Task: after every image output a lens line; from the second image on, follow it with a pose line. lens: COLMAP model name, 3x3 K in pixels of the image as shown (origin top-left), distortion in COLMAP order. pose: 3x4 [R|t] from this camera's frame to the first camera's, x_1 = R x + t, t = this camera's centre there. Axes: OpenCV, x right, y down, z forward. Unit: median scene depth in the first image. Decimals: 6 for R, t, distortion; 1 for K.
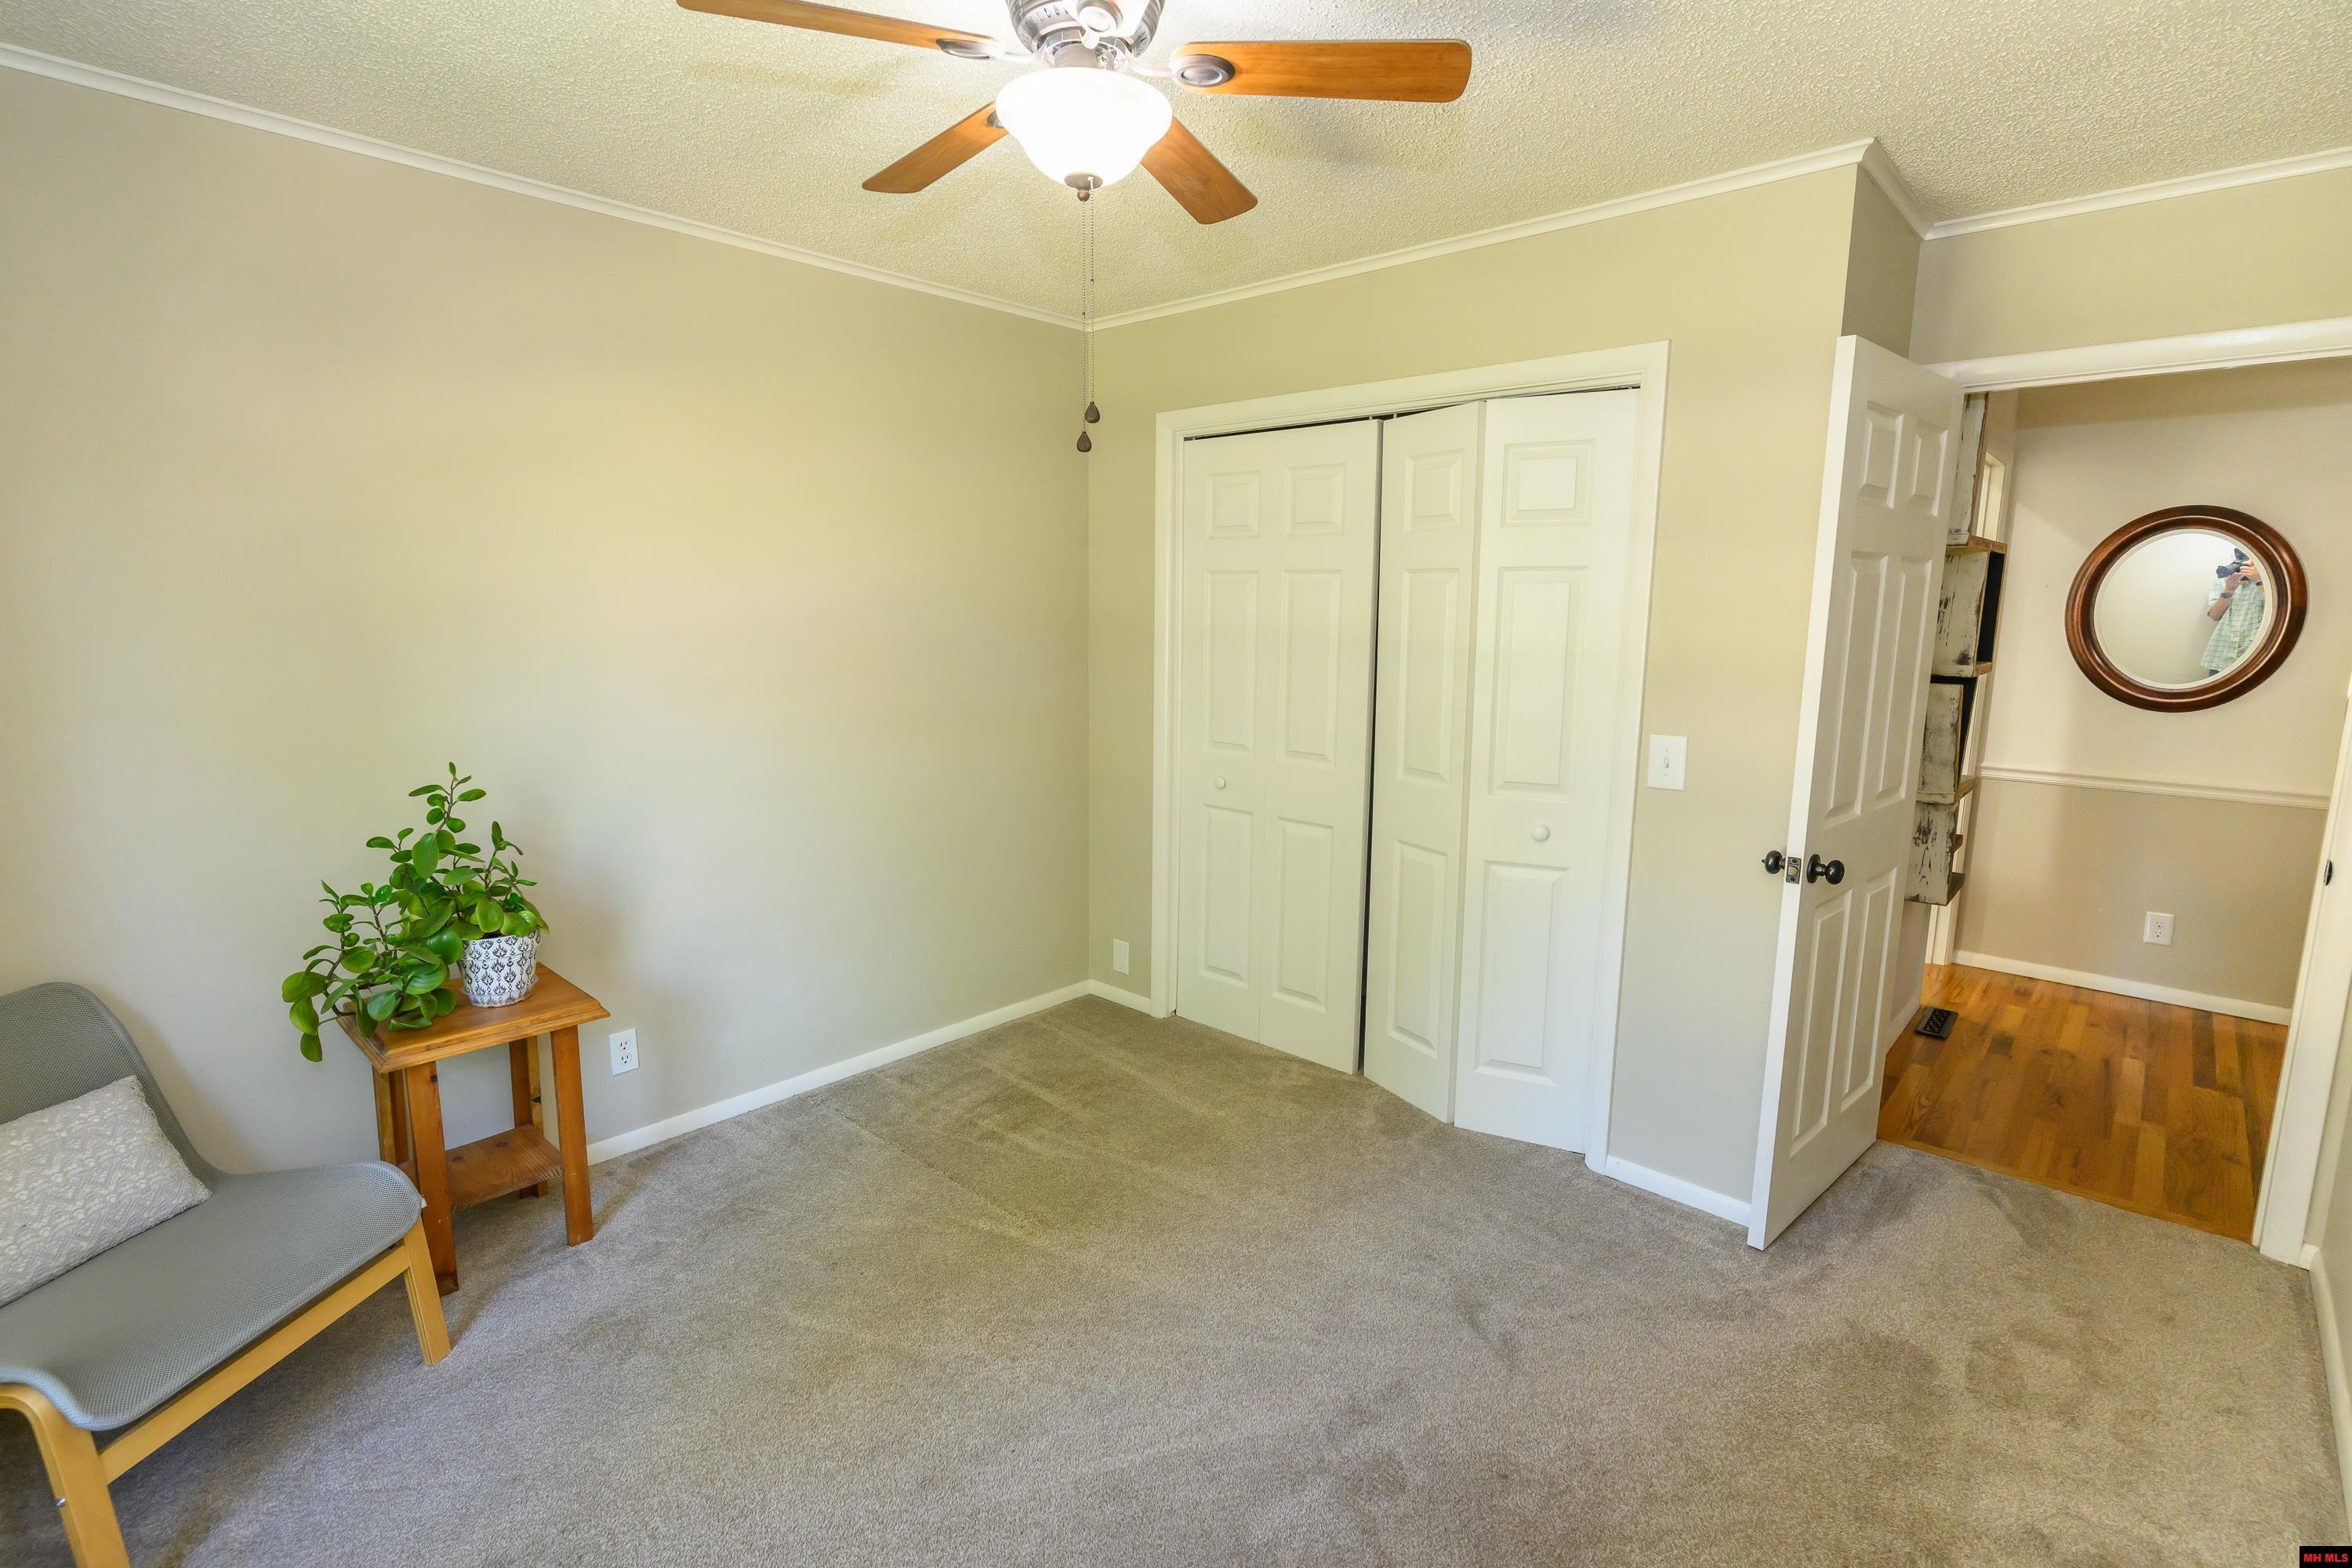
lens RADIAL K [[1113.5, 0, 1176.0], [0, 1113.5, 784.0], [0, 0, 1]] dist [-0.000468, 0.000619]
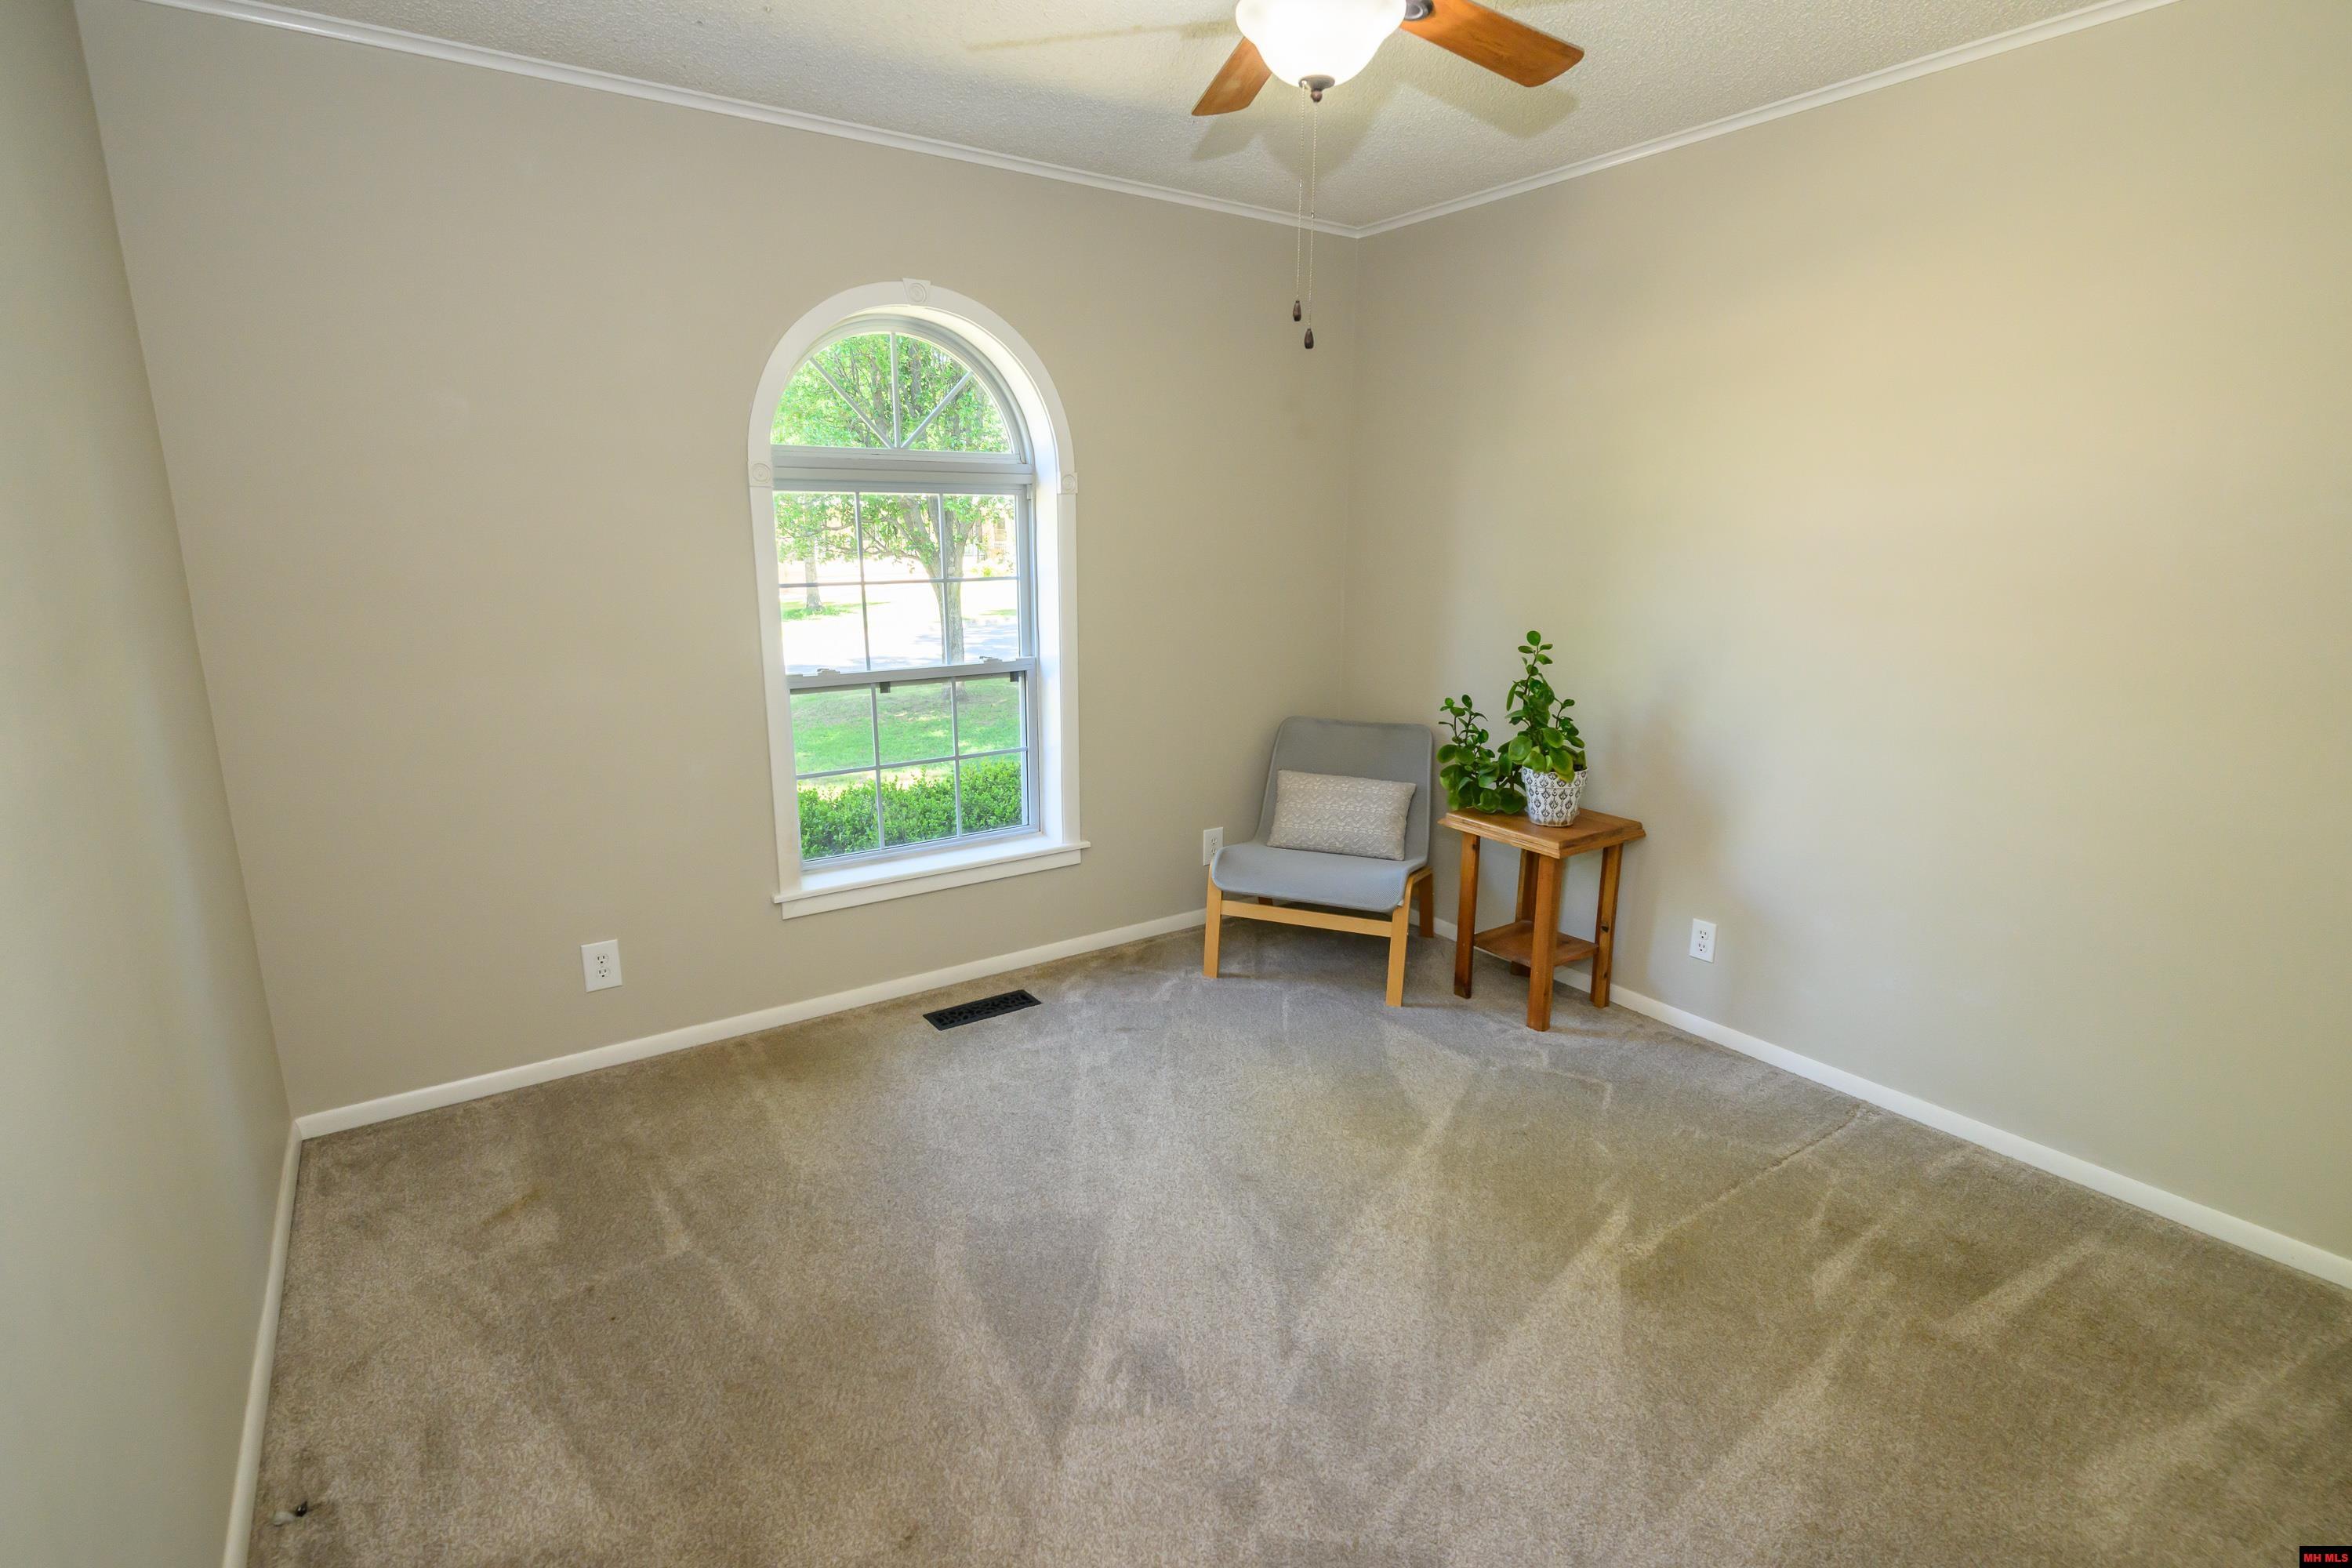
lens RADIAL K [[1113.5, 0, 1176.0], [0, 1113.5, 784.0], [0, 0, 1]] dist [-0.000468, 0.000619]
pose [[-0.204795, 0.220056, -0.953748, 0.599330], [-0.172733, 0.950982, 0.256509, -0.089838], [0.963443, 0.217276, -0.156745, 0.651962]]
